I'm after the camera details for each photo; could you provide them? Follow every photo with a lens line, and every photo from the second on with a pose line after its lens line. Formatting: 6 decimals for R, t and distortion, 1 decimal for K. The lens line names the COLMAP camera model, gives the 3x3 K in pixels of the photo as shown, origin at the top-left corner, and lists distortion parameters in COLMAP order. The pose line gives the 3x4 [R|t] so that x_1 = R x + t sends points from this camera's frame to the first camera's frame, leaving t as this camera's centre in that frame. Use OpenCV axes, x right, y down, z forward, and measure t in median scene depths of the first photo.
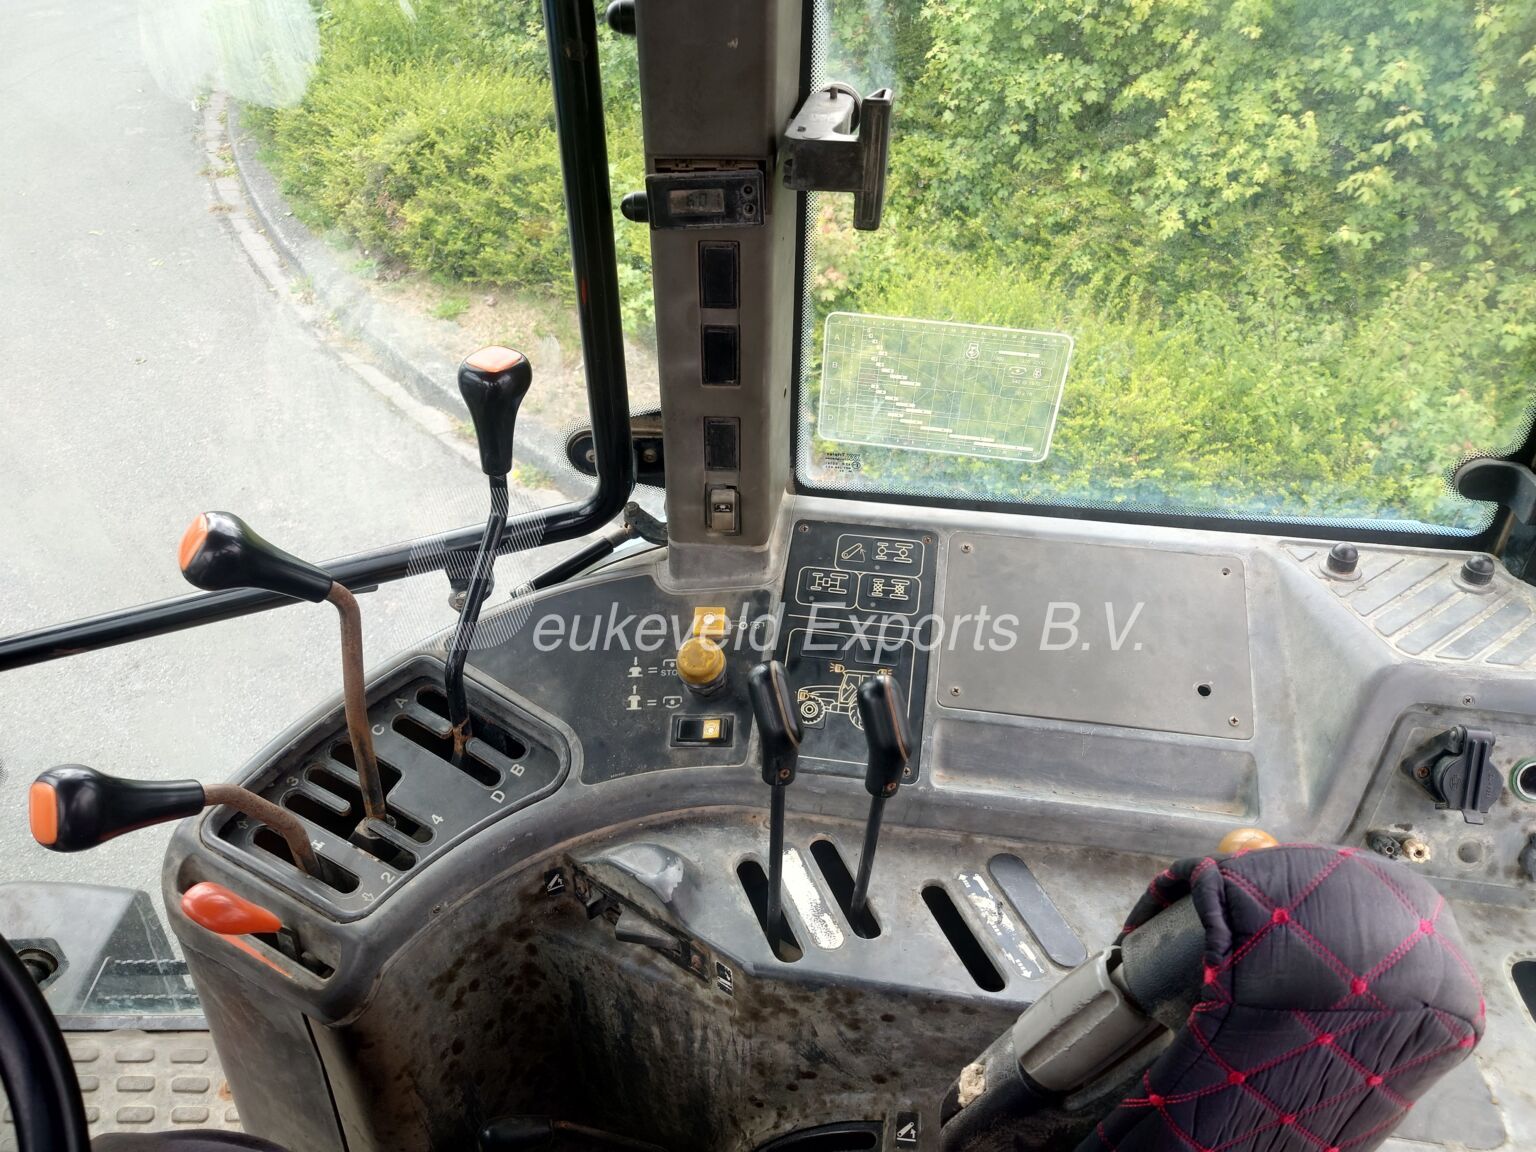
lens RADIAL K [[1108.7, 0, 768.0], [0, 1108.7, 576.0], [0, 0, 1]] dist [-0.005212, 0.021728]
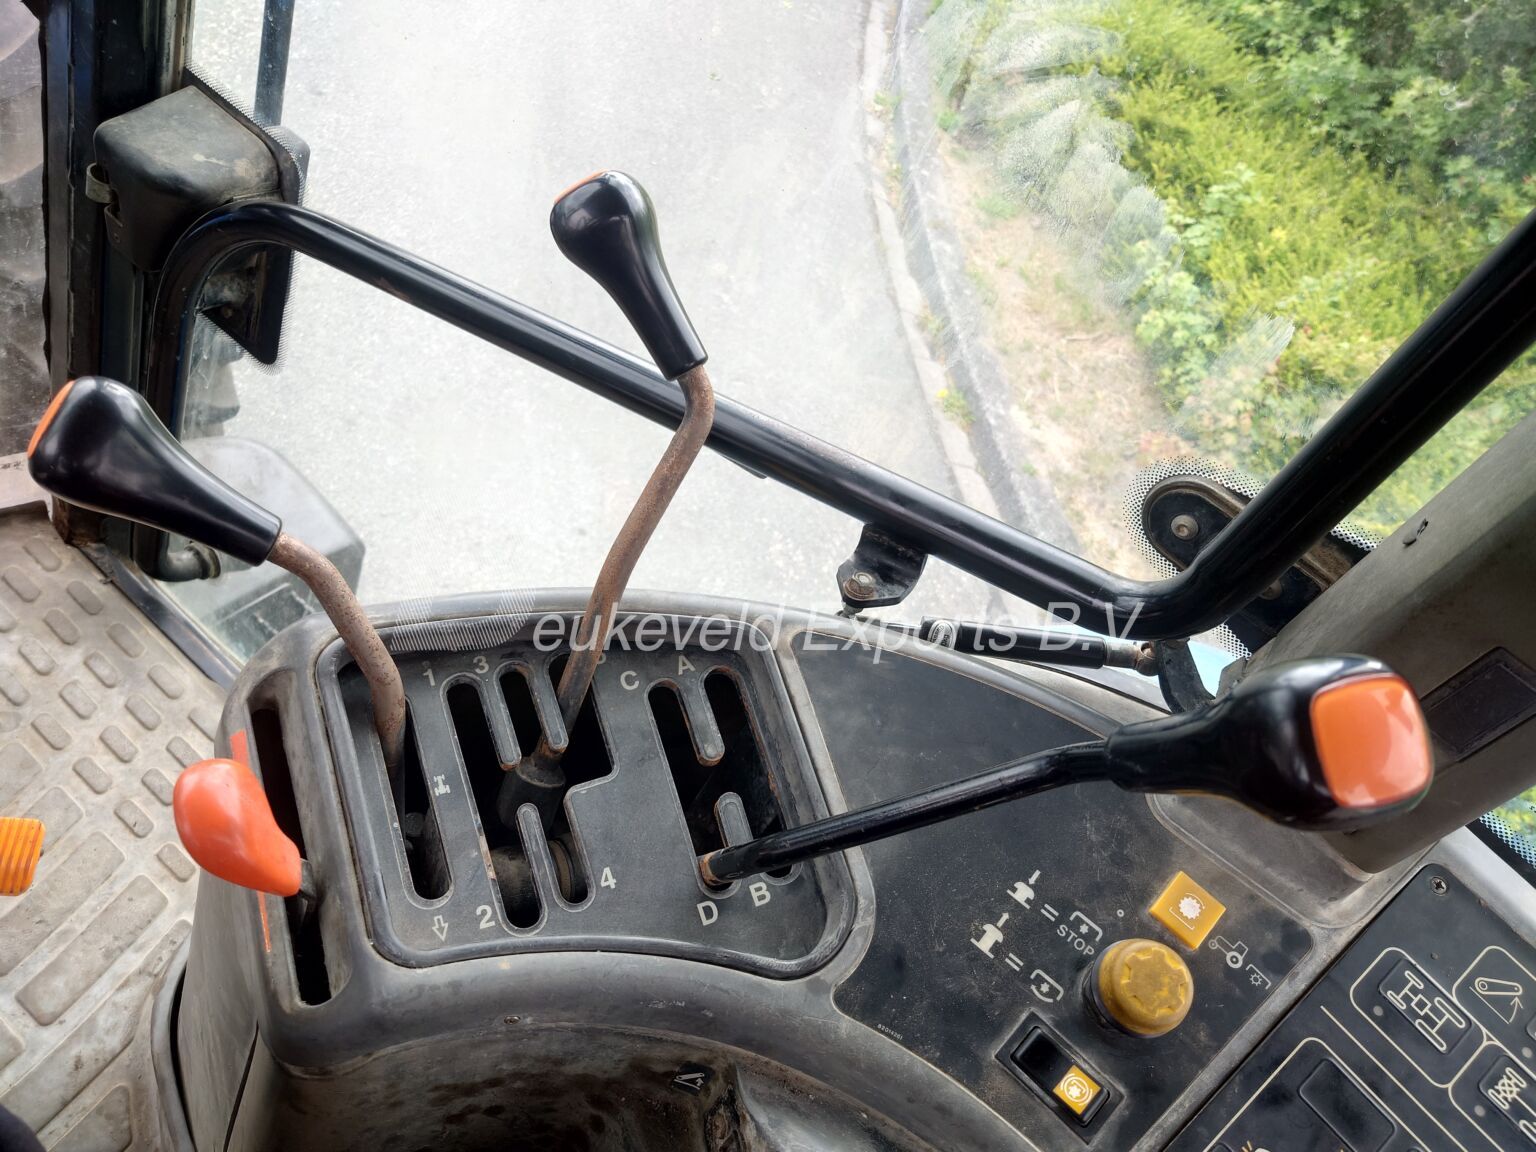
lens RADIAL K [[1071.7, 0, 768.0], [0, 1071.7, 576.0], [0, 0, 1]] dist [0.006285, 0.001030]
pose [[0.750314, 0.624768, -0.216087, -0.201107], [-0.610001, 0.780297, 0.137967, -0.035482], [0.254809, 0.028295, 0.966577, 0.440903]]
